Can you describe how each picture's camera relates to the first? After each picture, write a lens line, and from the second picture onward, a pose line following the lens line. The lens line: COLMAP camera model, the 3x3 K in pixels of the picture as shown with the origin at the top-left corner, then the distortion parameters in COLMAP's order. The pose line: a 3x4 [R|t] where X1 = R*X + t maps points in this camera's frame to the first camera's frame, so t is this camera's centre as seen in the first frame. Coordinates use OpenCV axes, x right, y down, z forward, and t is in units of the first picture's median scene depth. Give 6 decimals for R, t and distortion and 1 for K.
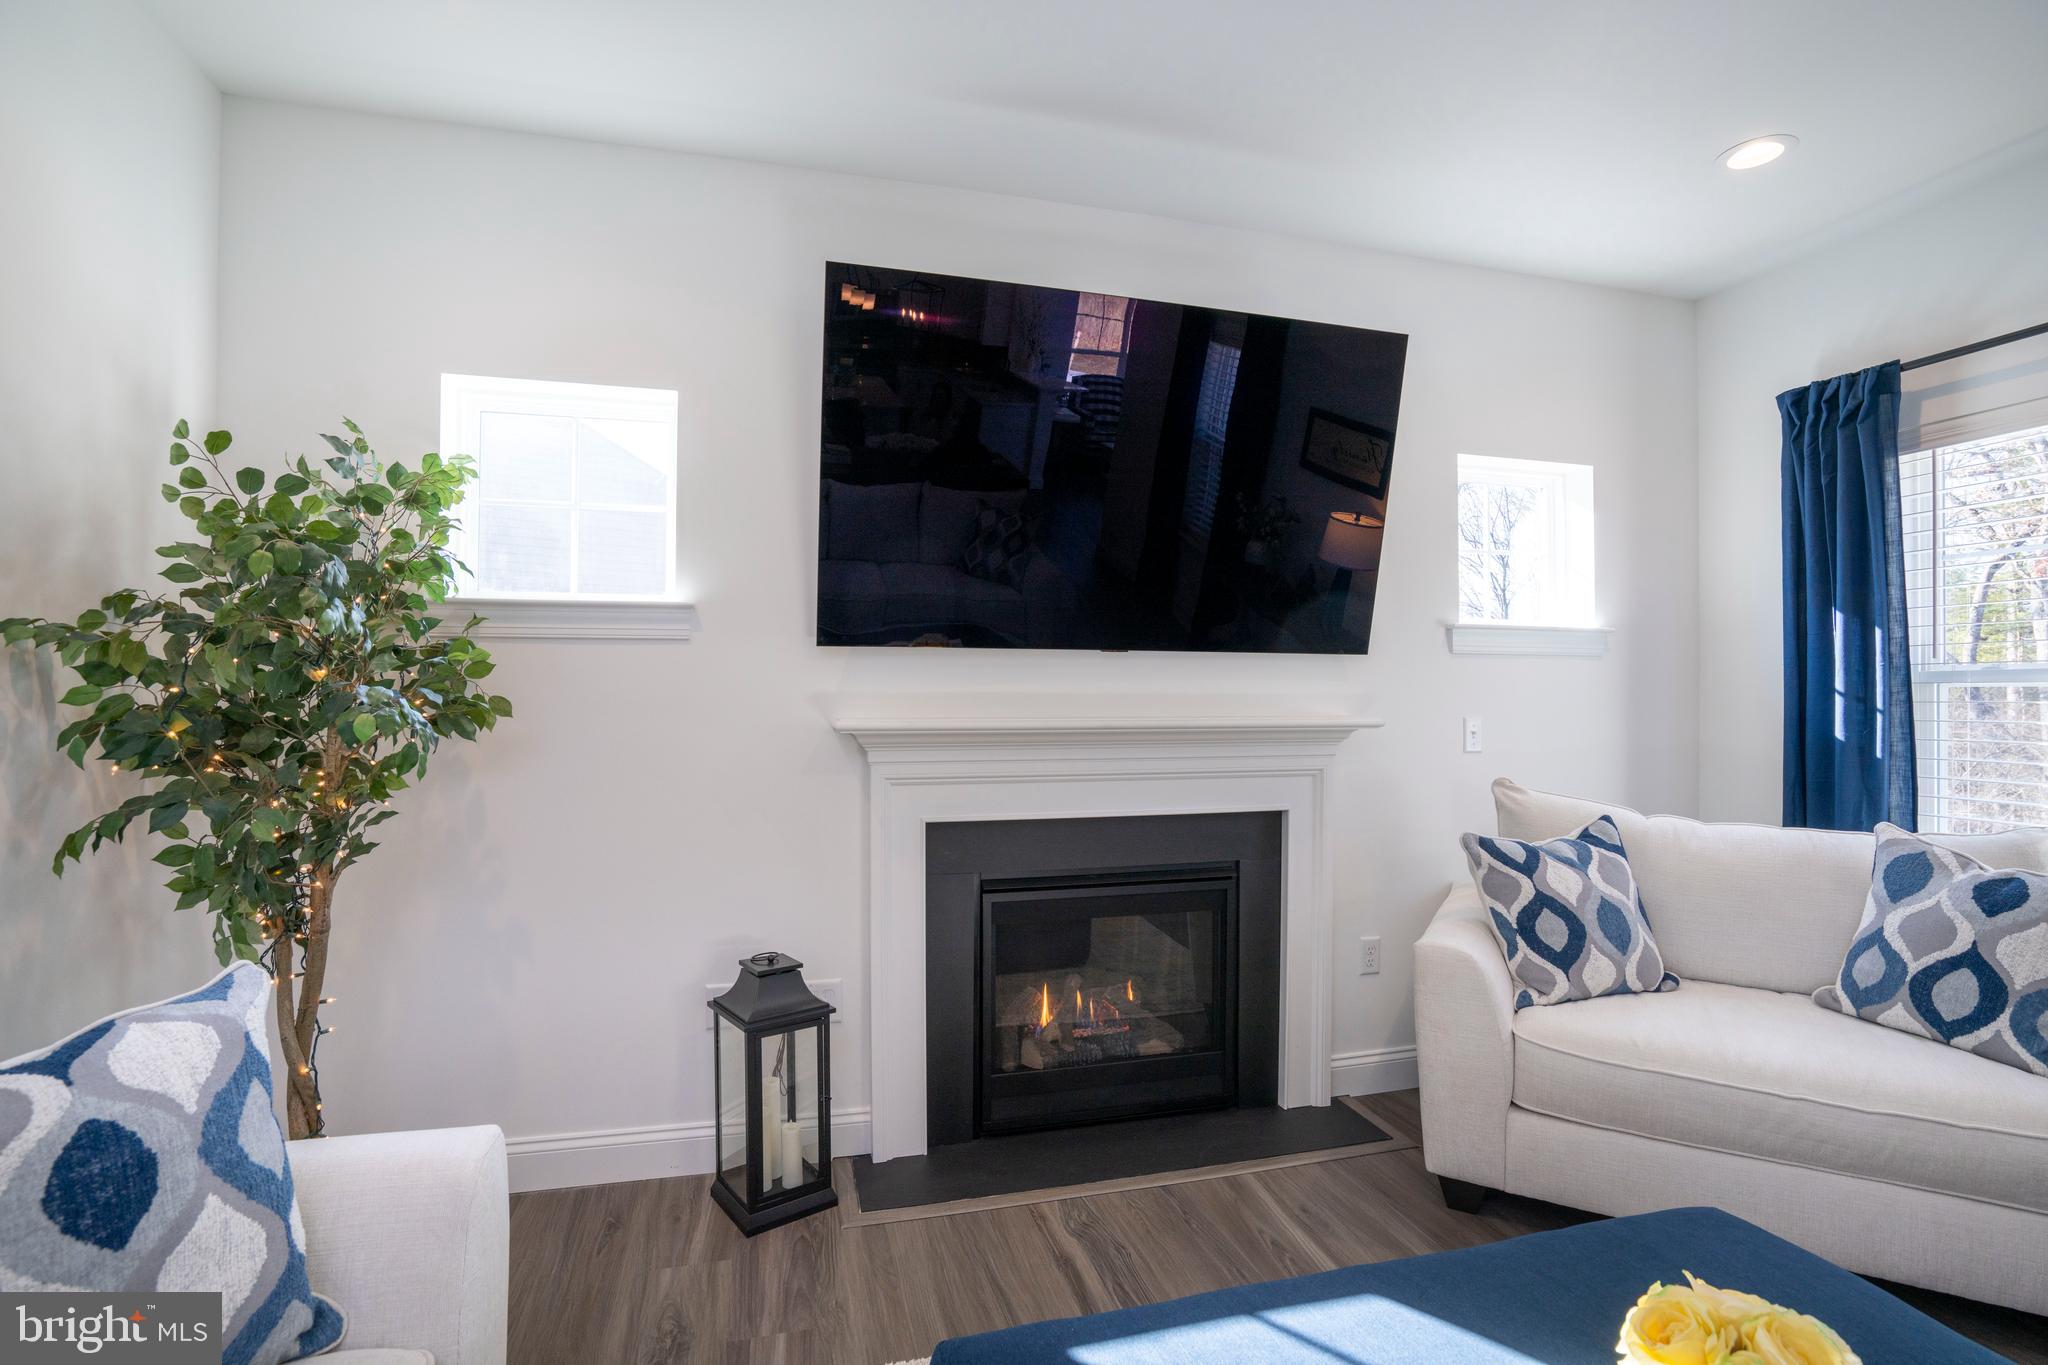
lens RADIAL K [[944.5, 0, 1018.9], [0, 944.5, 692.2], [0, 0, 1]] dist [-0.064986, 0.025678]
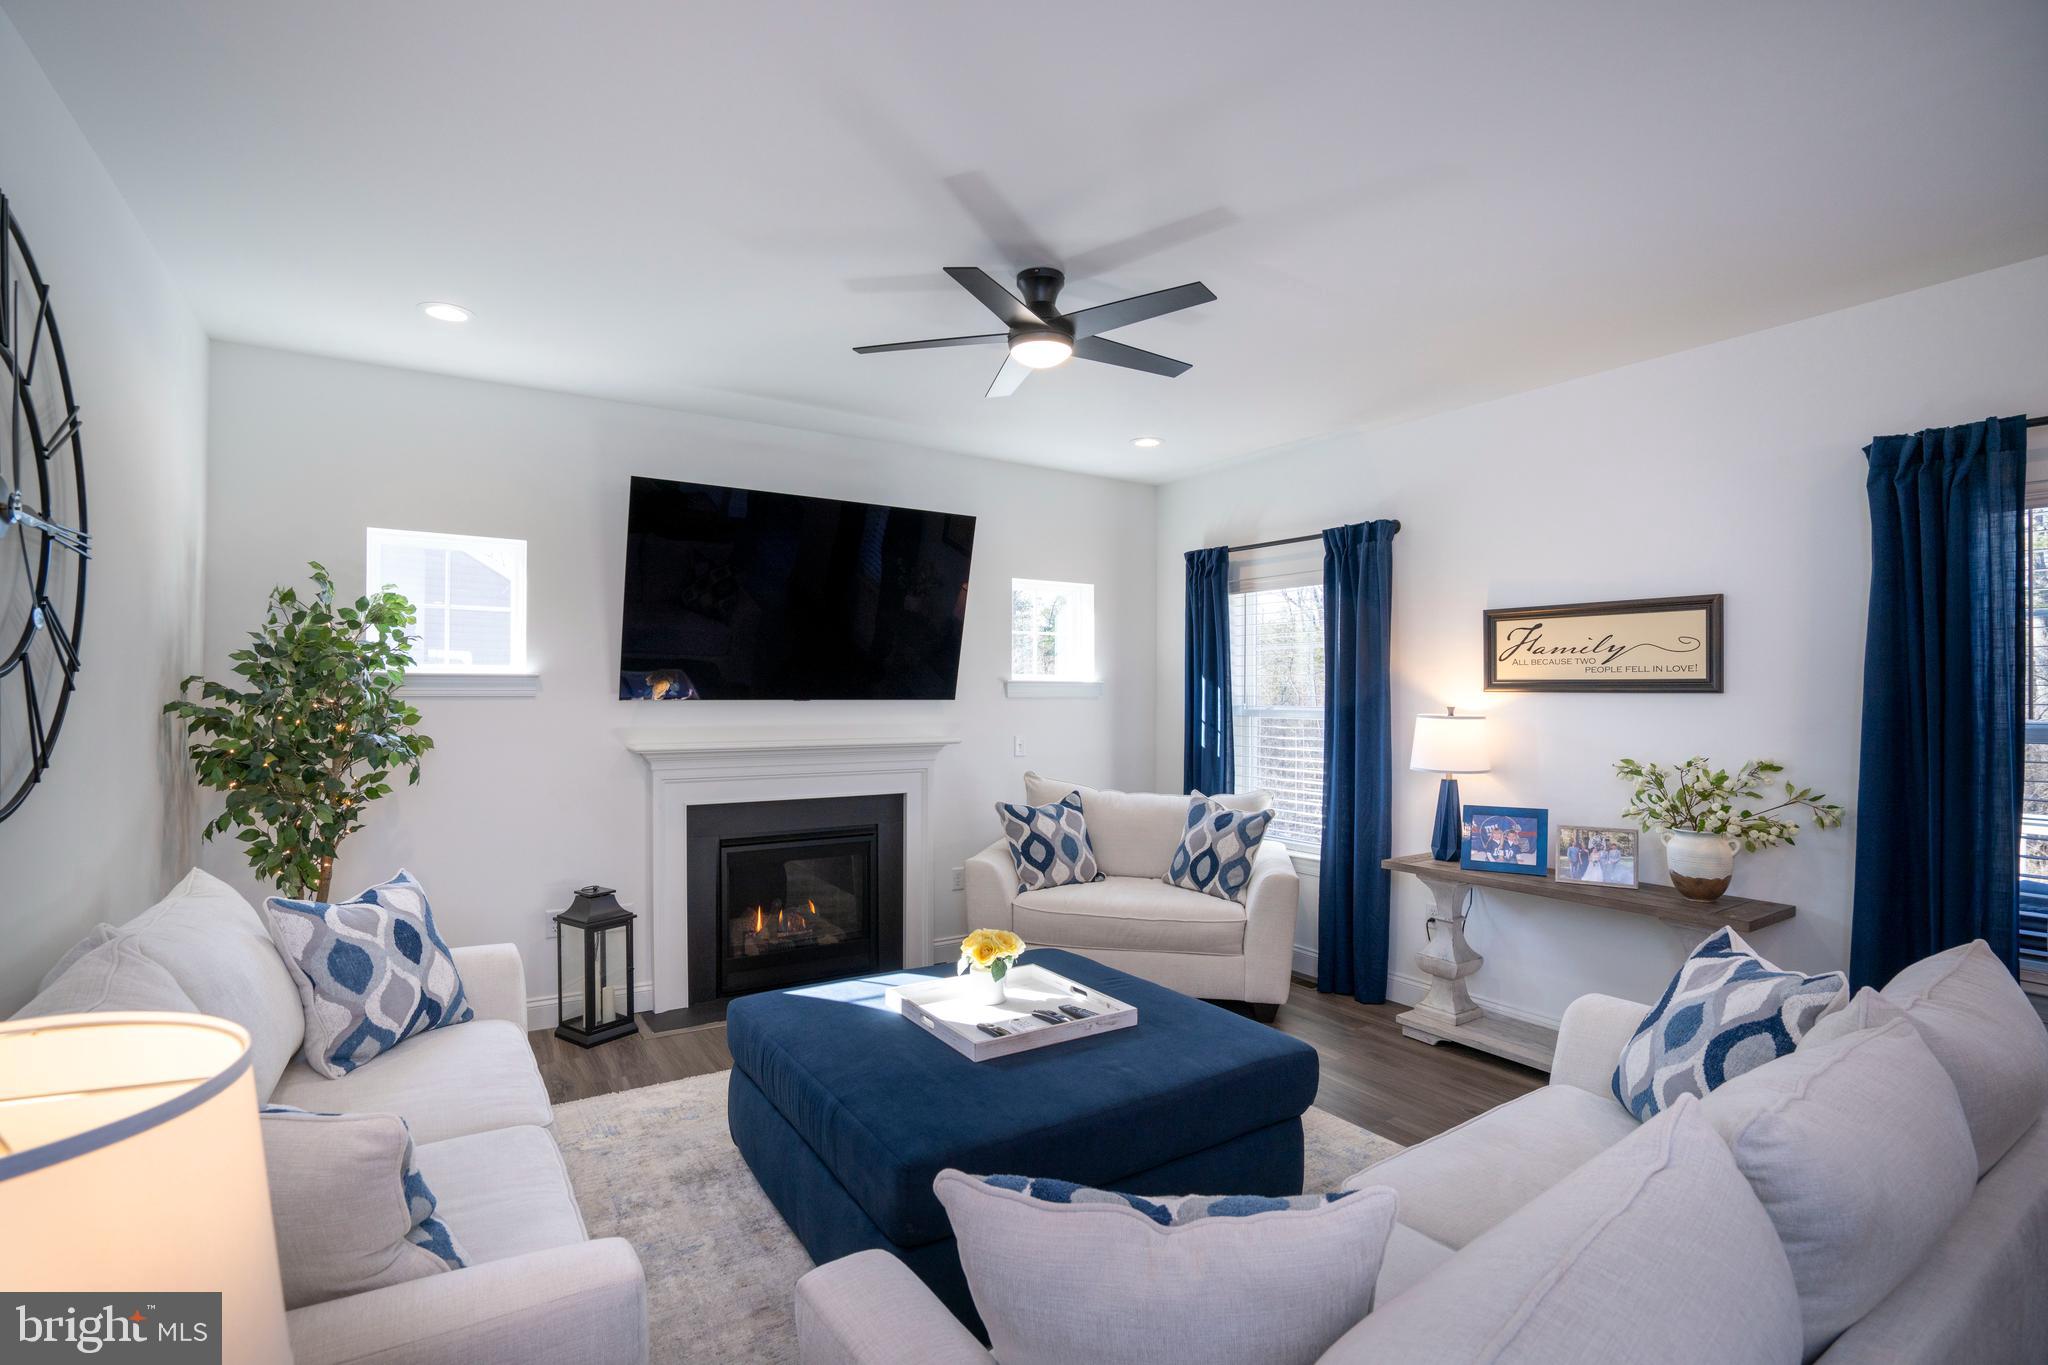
lens RADIAL K [[944.5, 0, 1018.9], [0, 944.5, 692.2], [0, 0, 1]] dist [-0.064986, 0.025678]
pose [[0.949152, 0.001622, 0.314814, -0.068866], [-0.002489, 0.999994, 0.002354, -0.073574], [-0.314808, -0.003018, 0.949151, -0.822249]]
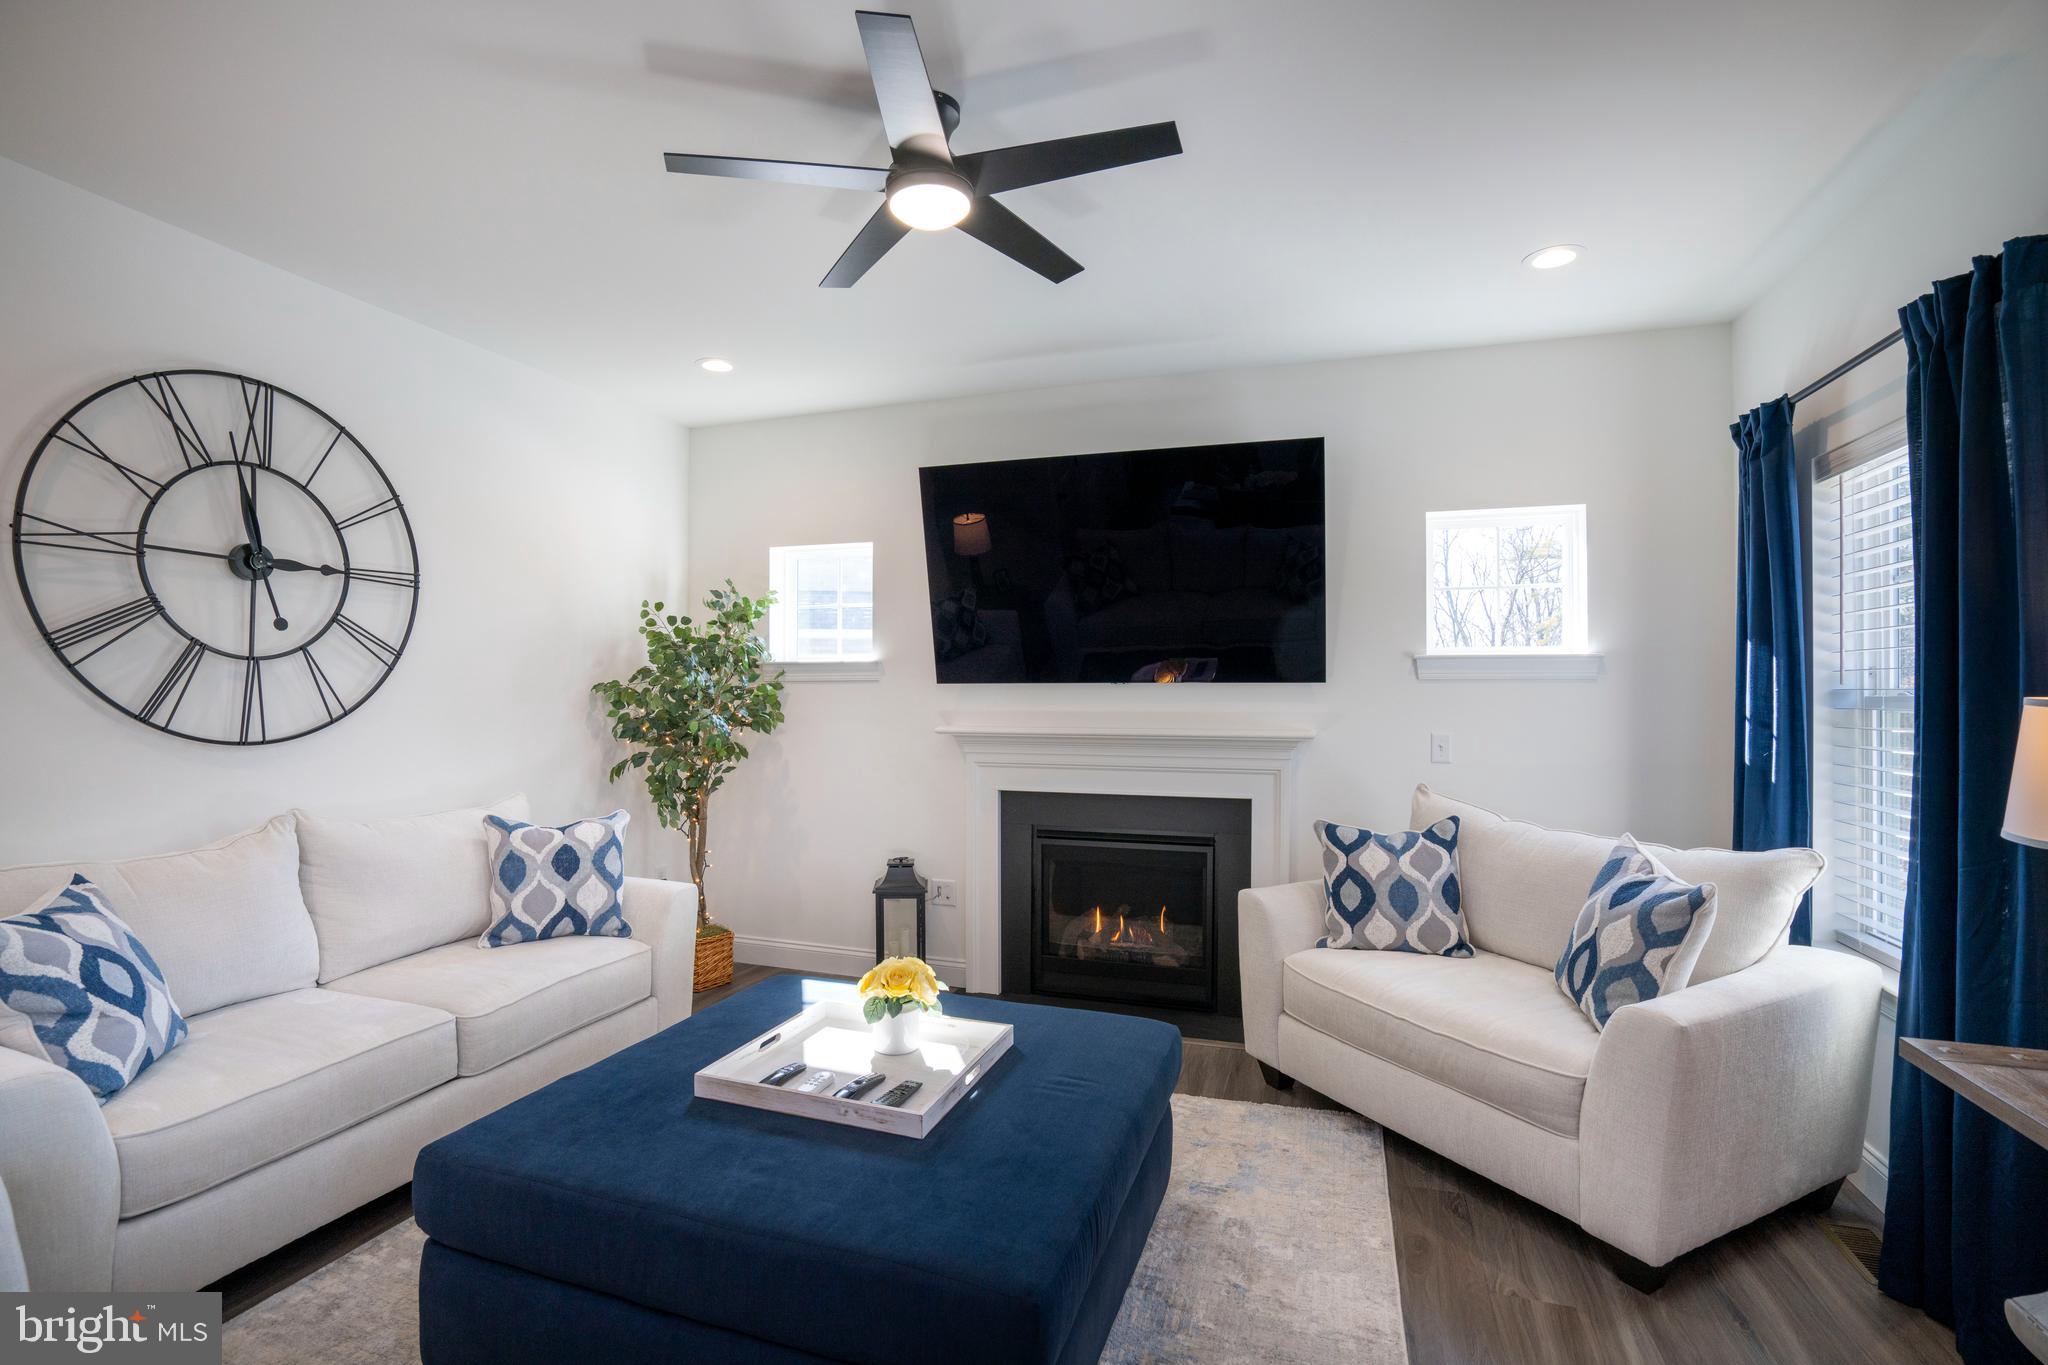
lens RADIAL K [[944.5, 0, 1018.9], [0, 944.5, 692.2], [0, 0, 1]] dist [-0.064986, 0.025678]
pose [[0.833195, -0.001943, -0.552976, 0.923498], [0.002469, 0.999997, 0.000206, -0.035386], [0.552973, -0.001537, 0.833197, -0.381632]]
